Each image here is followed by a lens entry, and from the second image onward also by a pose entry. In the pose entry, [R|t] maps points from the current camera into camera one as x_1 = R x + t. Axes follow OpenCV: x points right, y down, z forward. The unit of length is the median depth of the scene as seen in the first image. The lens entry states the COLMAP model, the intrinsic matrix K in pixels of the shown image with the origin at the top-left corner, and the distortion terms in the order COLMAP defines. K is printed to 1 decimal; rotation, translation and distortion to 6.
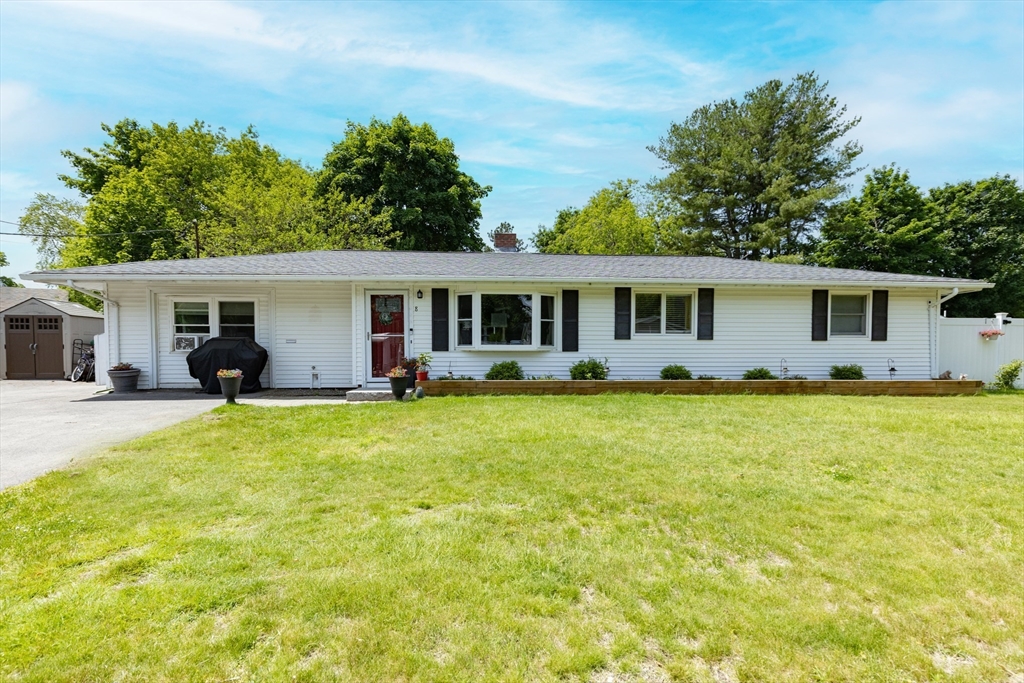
lens RADIAL K [[480.6, 0, 510.3], [0, 480.6, 367.5], [0, 0, 1]] dist [0.012453, 0.000232]
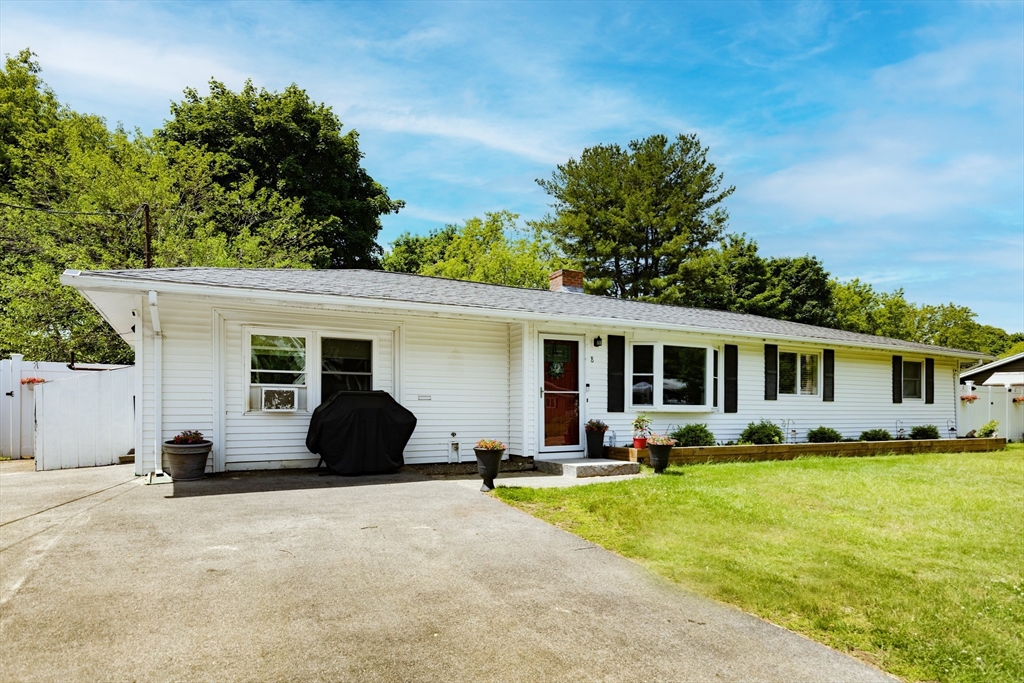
lens RADIAL K [[587.3, 0, 512.8], [0, 587.3, 412.7], [0, 0, 1]] dist [0.002248, 0.001038]
pose [[0.915805, 0.001537, 0.401620, -0.682077], [0.009525, 0.999628, -0.025547, -0.008791], [-0.401510, 0.027221, 0.915450, 0.151169]]
